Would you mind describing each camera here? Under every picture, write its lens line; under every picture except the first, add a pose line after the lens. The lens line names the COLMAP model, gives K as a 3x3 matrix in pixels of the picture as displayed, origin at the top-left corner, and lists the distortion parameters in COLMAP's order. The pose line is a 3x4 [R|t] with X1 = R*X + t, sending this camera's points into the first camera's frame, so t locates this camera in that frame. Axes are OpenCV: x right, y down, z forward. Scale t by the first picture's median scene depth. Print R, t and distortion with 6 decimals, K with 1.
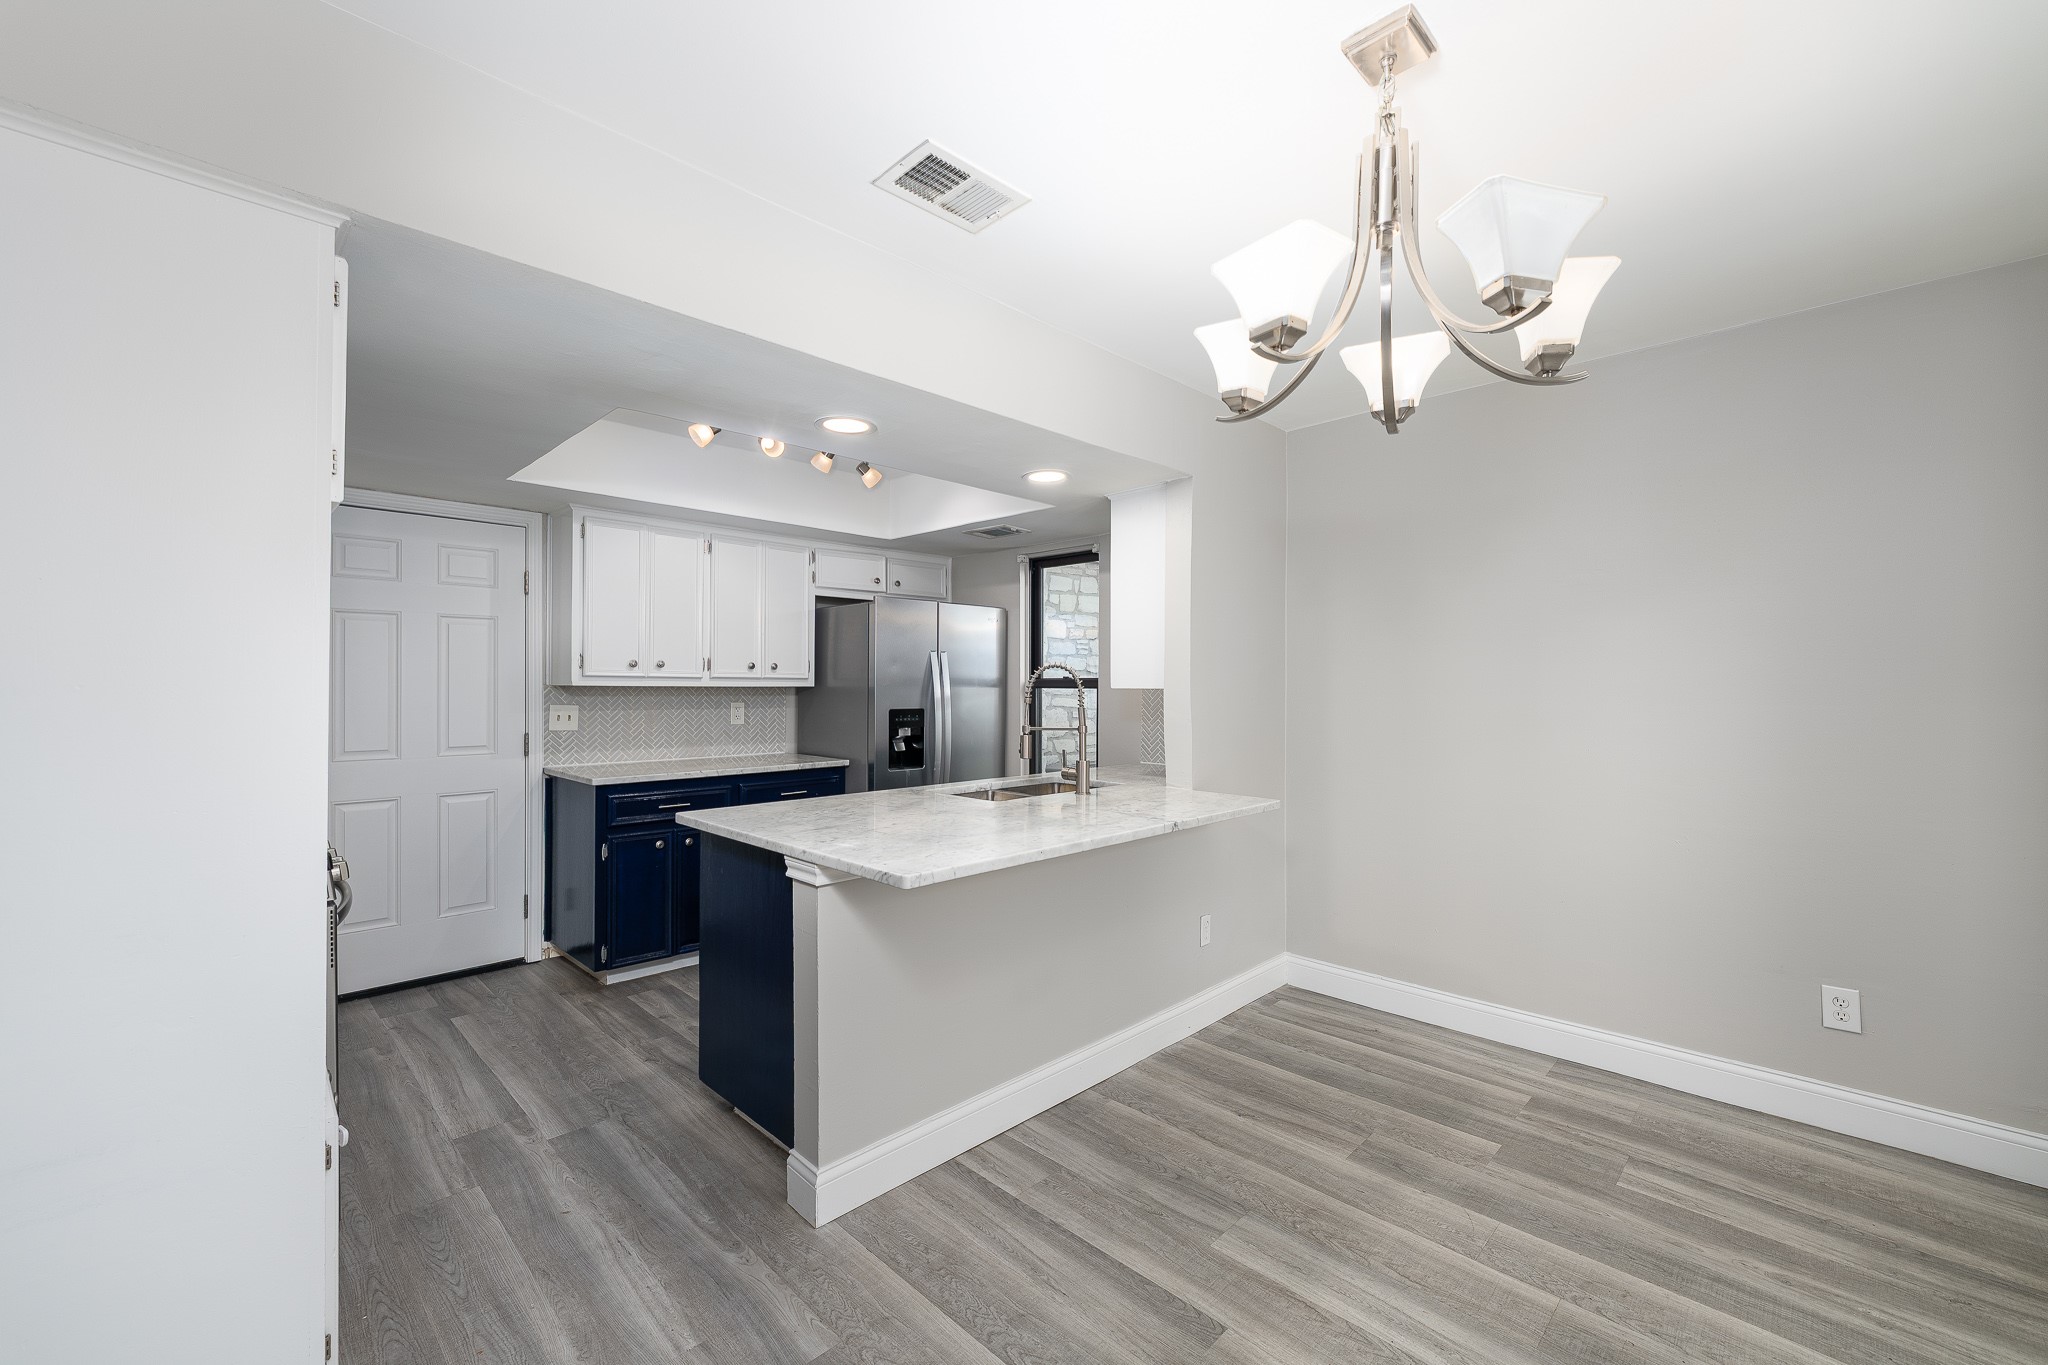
lens RADIAL K [[815.0, 0, 1037.3], [0, 815.0, 686.4], [0, 0, 1]] dist [0.001168, 0.000215]
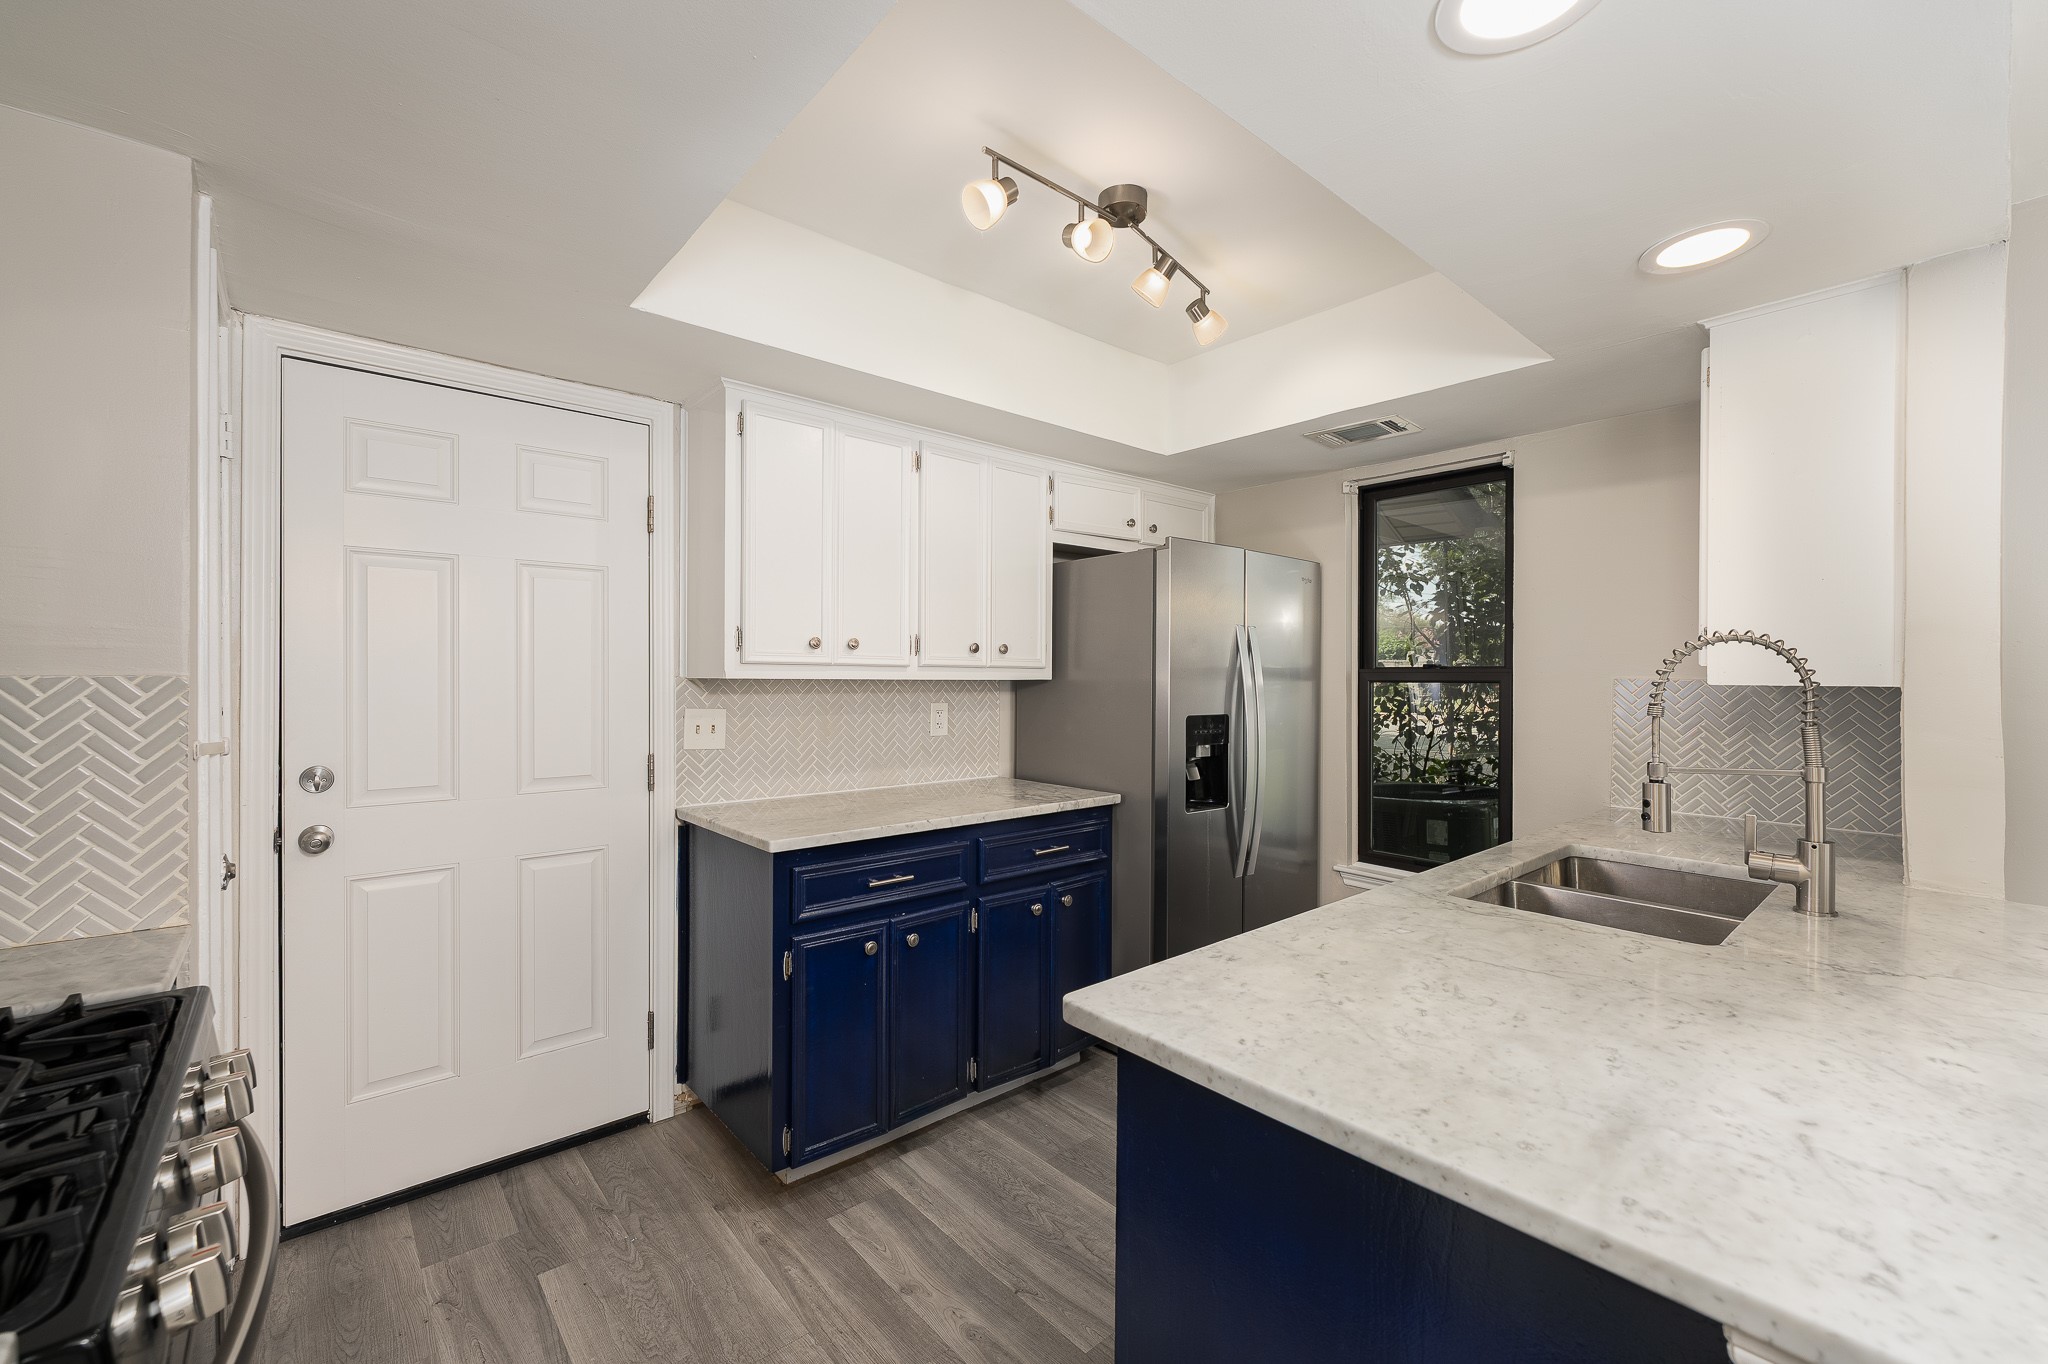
lens RADIAL K [[827.6, 0, 1024.0], [0, 827.6, 682.0], [0, 0, 1]] dist [0.000249, -0.000040]
pose [[0.996096, 0.003058, -0.088227, -0.282998], [-0.002487, 0.999975, 0.006577, -0.002786], [0.088244, -0.006332, 0.996079, 0.389889]]
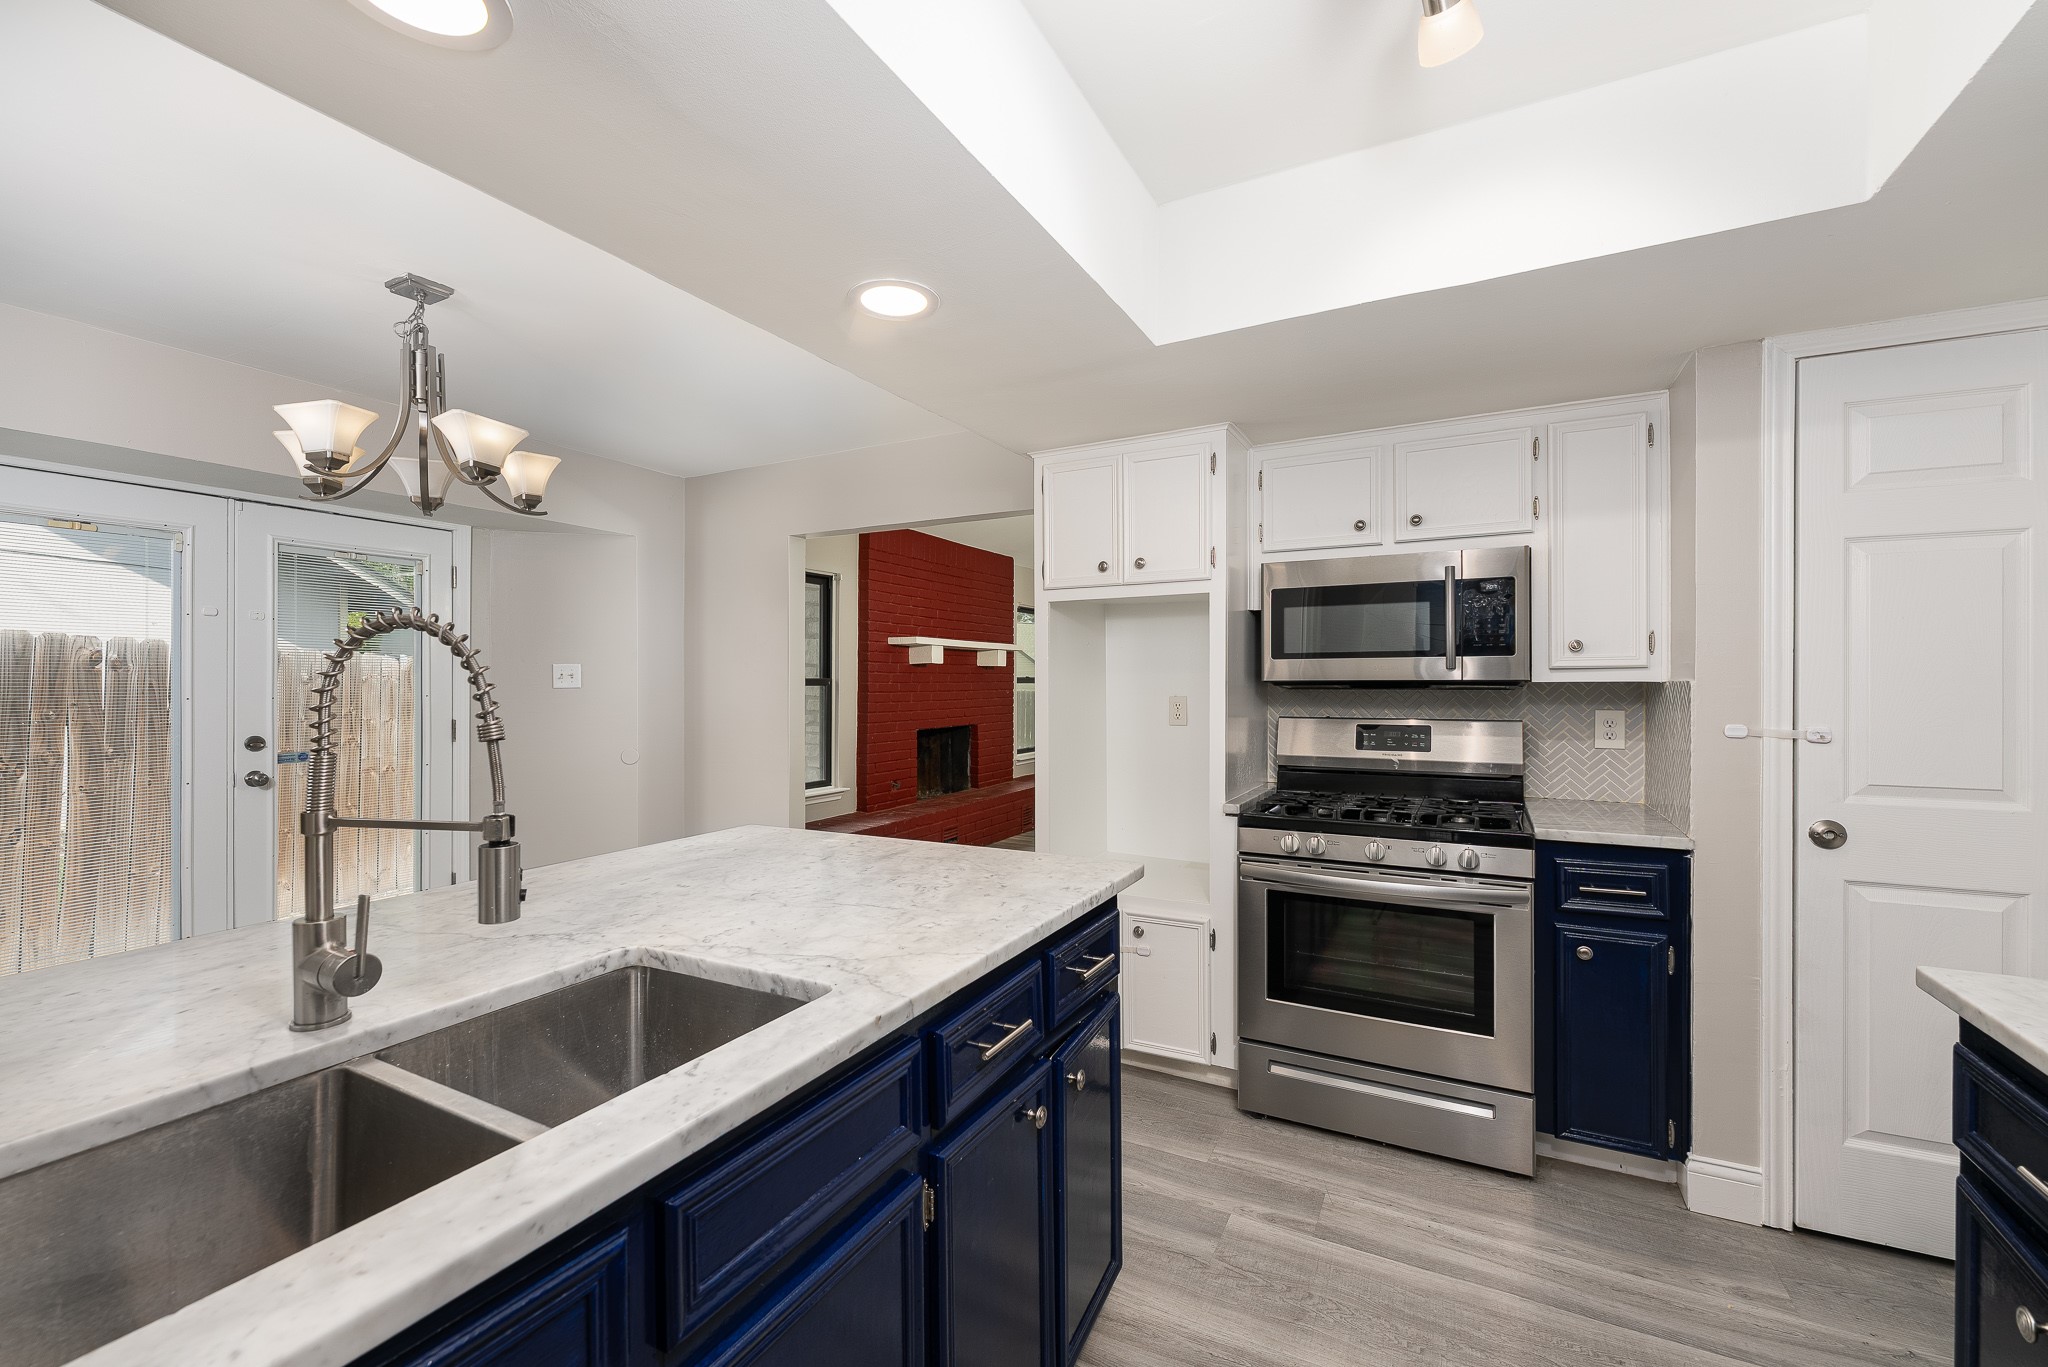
lens RADIAL K [[827.6, 0, 1024.0], [0, 827.6, 683.5], [0, 0, 1]] dist [0.000249, -0.000040]
pose [[-0.959154, 0.000723, -0.282884, -0.092269], [0.000767, 1.000000, -0.000046, 0.000308], [0.282884, -0.000261, -0.959154, 1.106554]]
